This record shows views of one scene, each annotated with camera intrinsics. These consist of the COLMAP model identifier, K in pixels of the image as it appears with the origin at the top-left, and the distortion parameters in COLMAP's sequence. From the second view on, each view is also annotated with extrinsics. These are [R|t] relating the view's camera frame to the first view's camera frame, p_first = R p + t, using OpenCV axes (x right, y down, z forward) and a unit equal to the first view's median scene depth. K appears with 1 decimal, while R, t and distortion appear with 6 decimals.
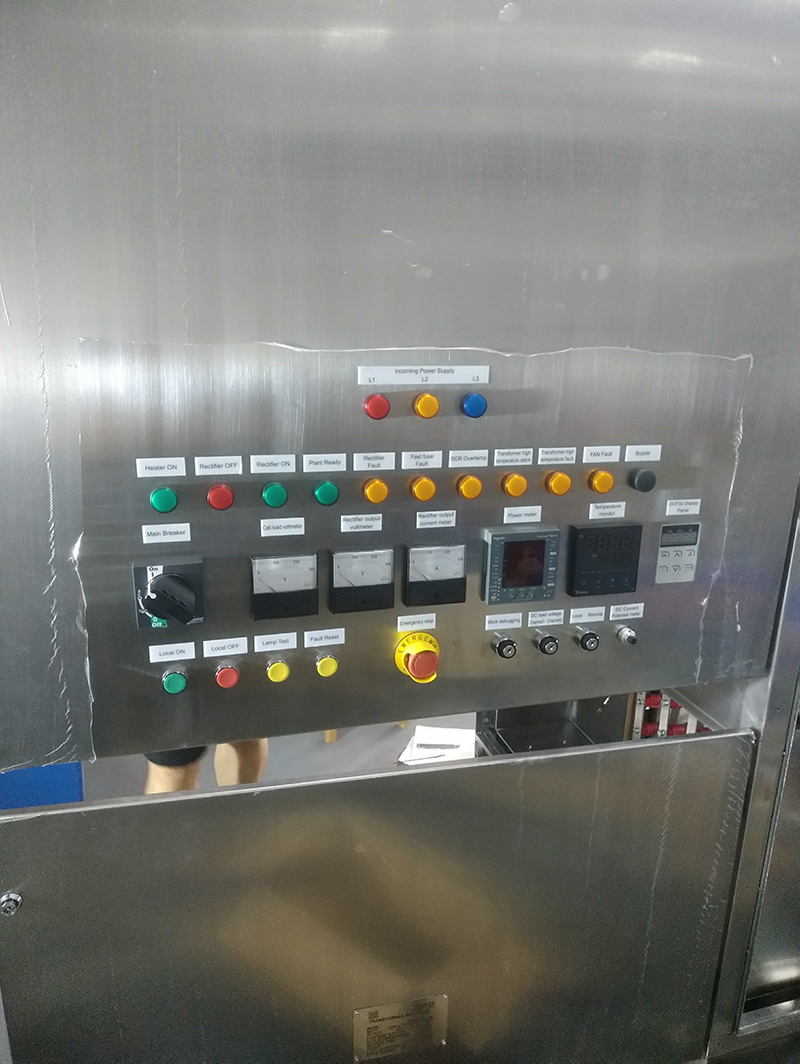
lens RADIAL K [[723.8, 0, 397.4], [0, 723.8, 529.2], [0, 0, 1]] dist [-0.000506, -0.024678]
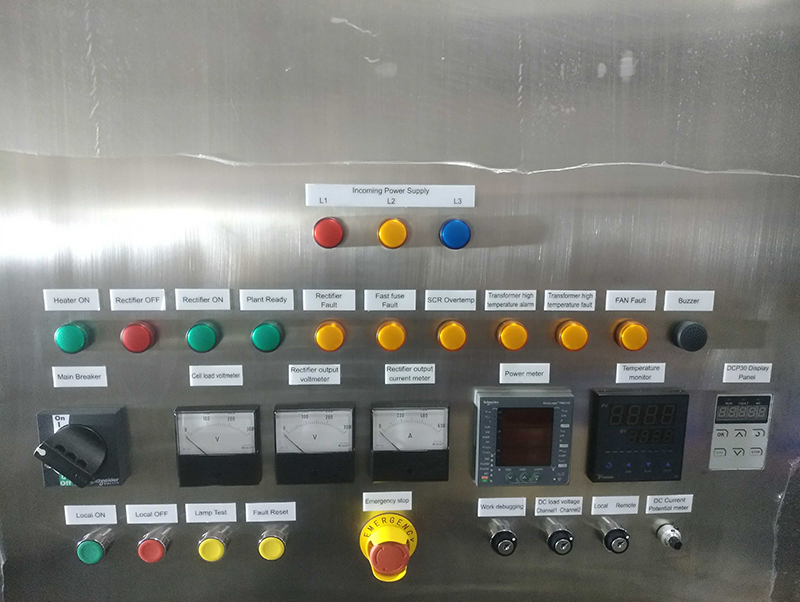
lens RADIAL K [[544.2, 0, 394.5], [0, 544.2, 281.3], [0, 0, 1]] dist [-0.000506, -0.024678]
pose [[0.981036, 0.025663, -0.192118, 0.151180], [-0.048639, 0.992075, -0.115851, -0.045631], [0.187622, 0.122999, 0.974510, 0.398146]]
